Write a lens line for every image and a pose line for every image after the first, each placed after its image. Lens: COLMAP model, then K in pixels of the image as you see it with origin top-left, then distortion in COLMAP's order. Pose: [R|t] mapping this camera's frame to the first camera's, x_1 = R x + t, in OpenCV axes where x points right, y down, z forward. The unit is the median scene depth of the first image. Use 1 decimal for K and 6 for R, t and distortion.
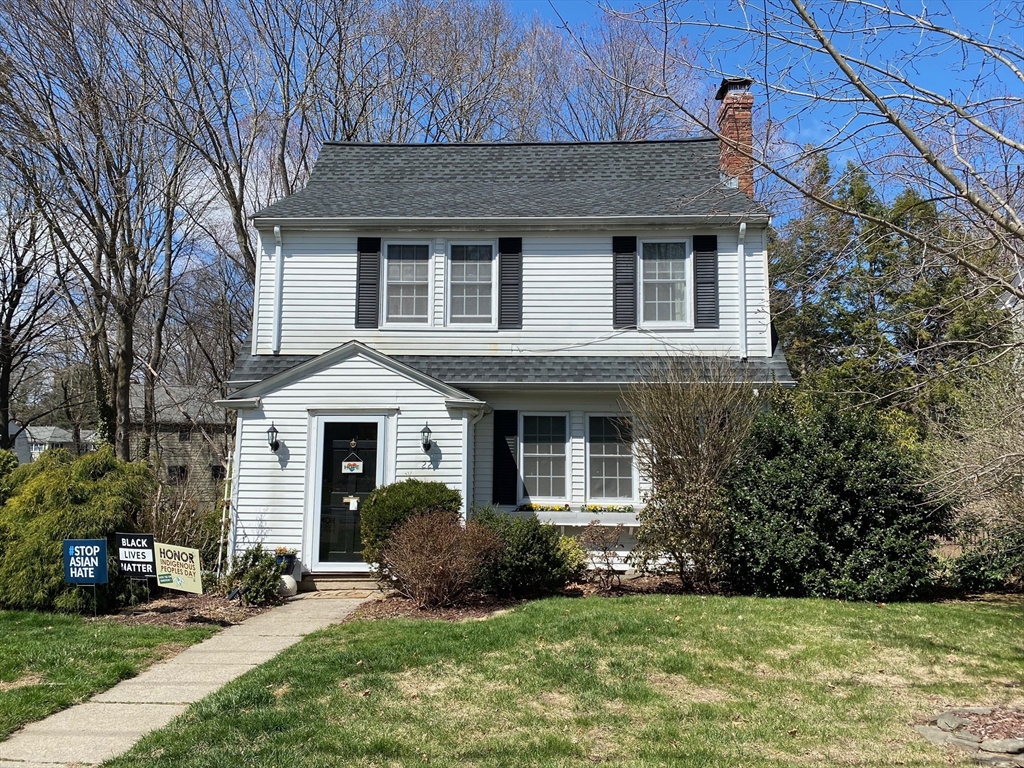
lens RADIAL K [[760.6, 0, 513.9], [0, 760.6, 379.7], [0, 0, 1]] dist [-0.056455, 0.026654]
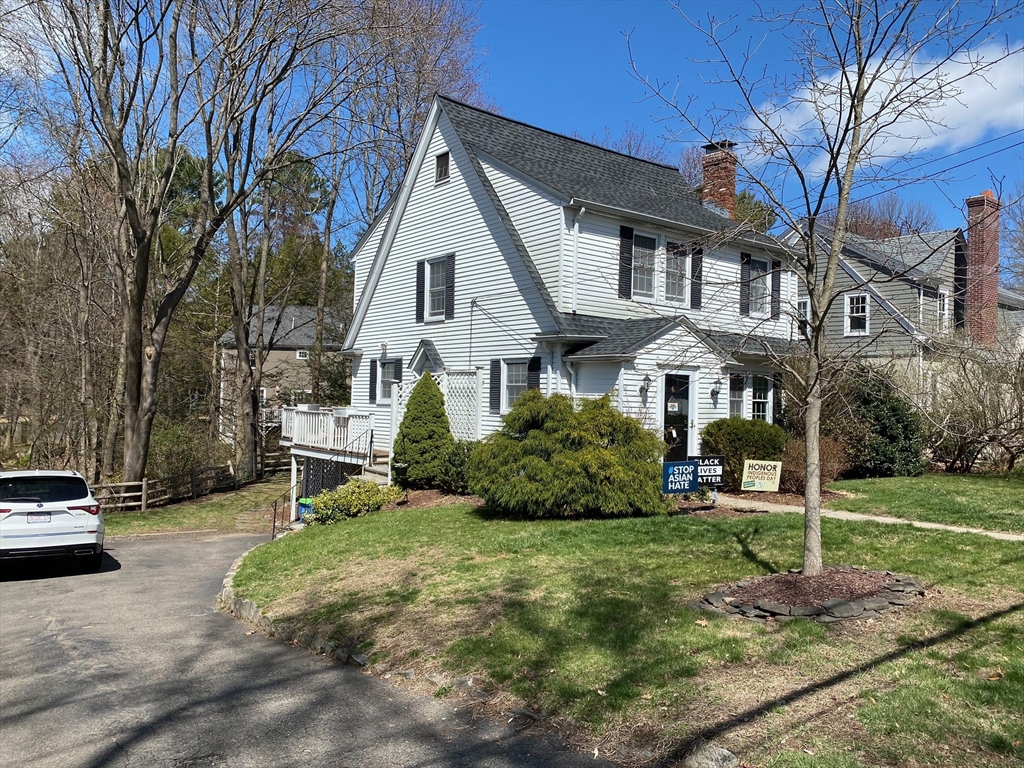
lens RADIAL K [[760.6, 0, 522.6], [0, 760.6, 391.2], [0, 0, 1]] dist [-0.056455, 0.026654]
pose [[0.793023, 0.021414, 0.608815, -1.201081], [-0.087906, 0.992945, 0.079578, 0.001287], [-0.602816, -0.116625, 0.789311, 0.071679]]
